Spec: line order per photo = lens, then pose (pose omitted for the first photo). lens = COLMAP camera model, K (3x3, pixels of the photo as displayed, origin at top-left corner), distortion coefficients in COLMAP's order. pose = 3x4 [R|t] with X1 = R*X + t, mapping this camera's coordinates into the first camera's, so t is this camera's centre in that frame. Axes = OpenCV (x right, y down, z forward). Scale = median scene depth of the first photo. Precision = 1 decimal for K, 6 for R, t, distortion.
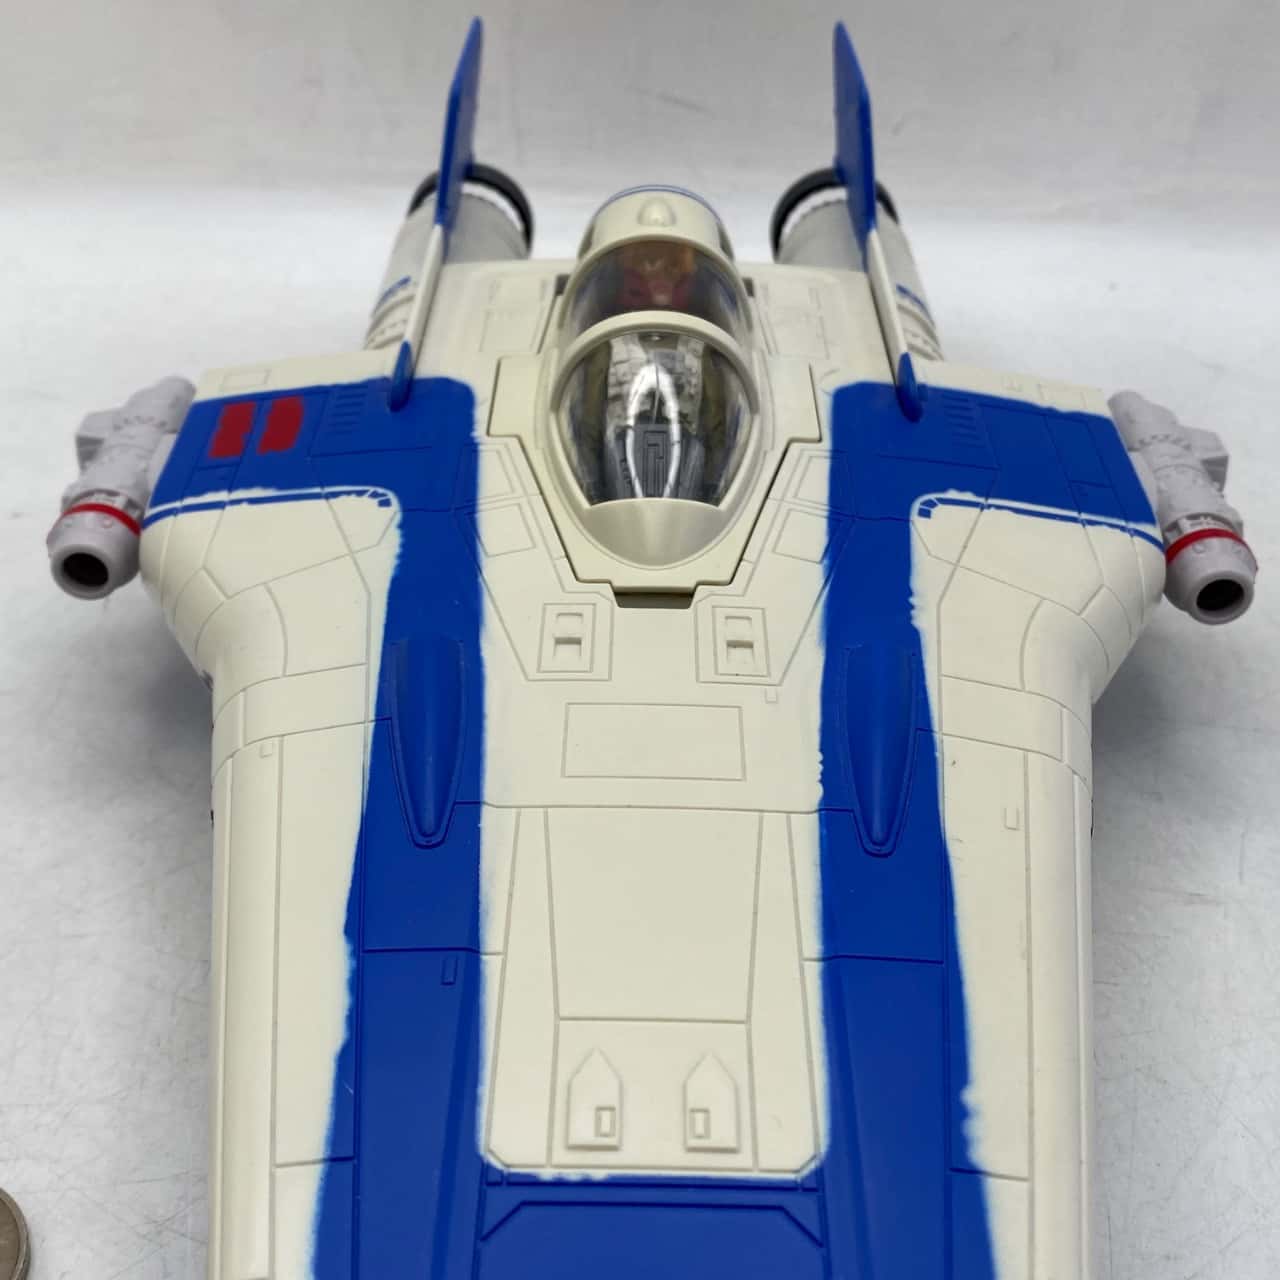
lens RADIAL K [[1764.7, 0, 640.0], [0, 1764.7, 640.0], [0, 0, 1]] dist [0.003141, -0.054685]
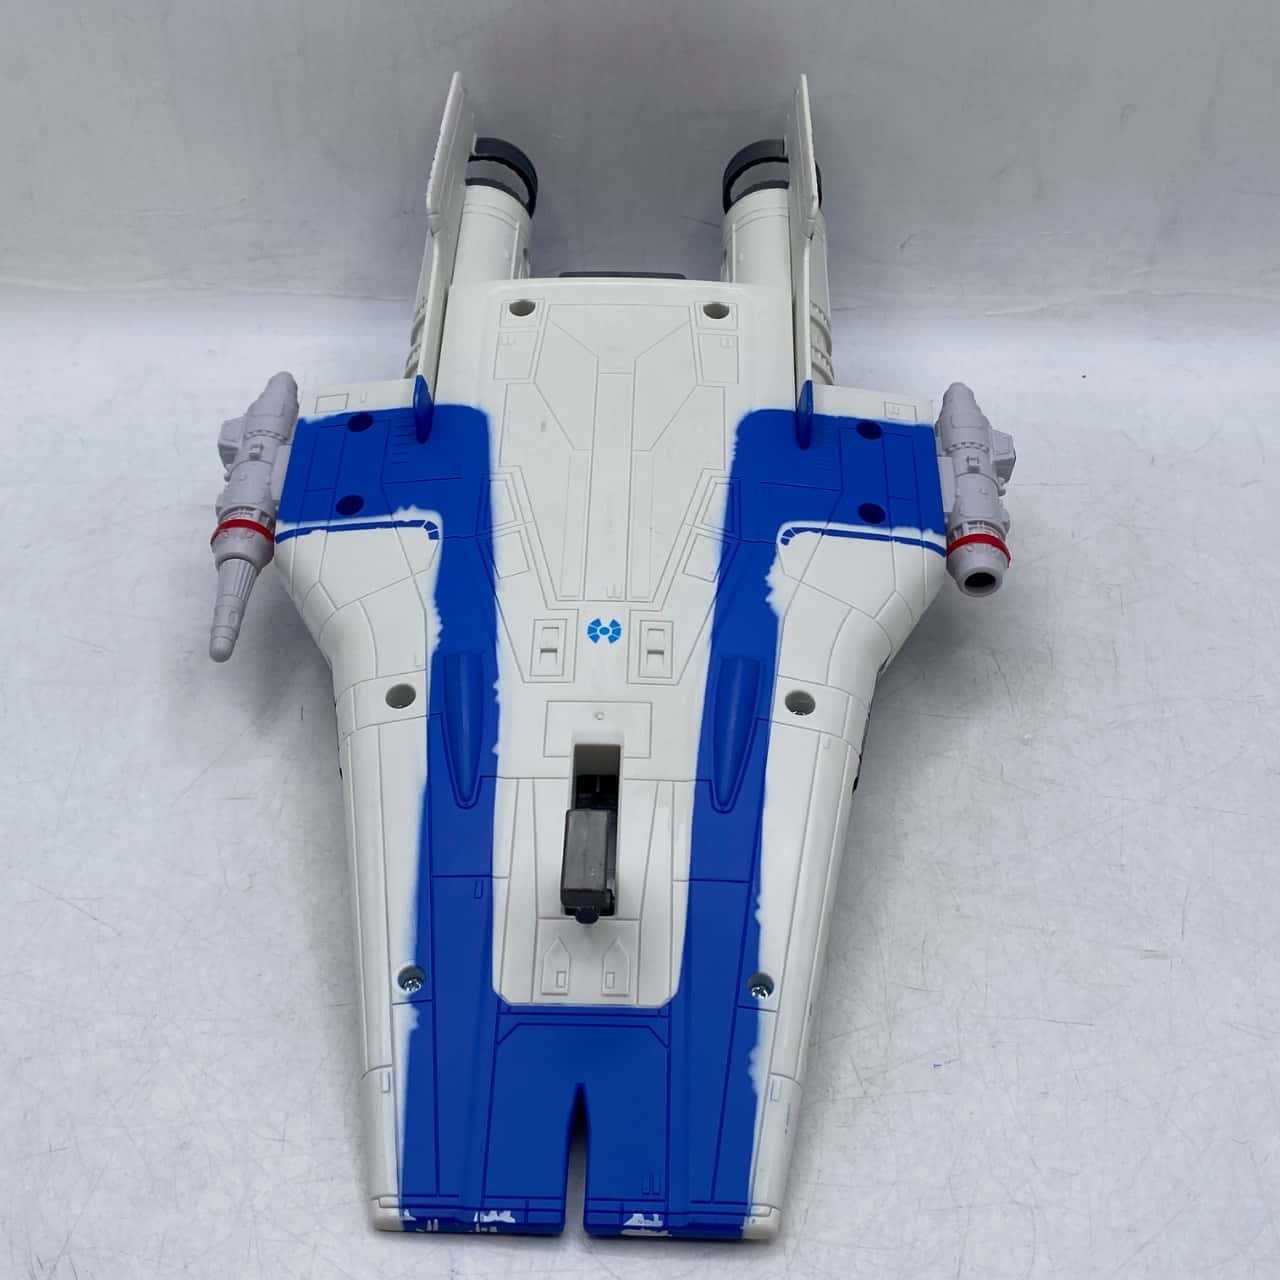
lens RADIAL K [[1753.3, 0, 640.0], [0, 1753.3, 640.0], [0, 0, 1]] dist [0.040469, 0.029785]
pose [[0.999814, 0.008115, -0.017492, 0.066772], [-0.003467, 0.968000, 0.250928, -0.390146], [0.018969, -0.250821, 0.967848, -0.526112]]
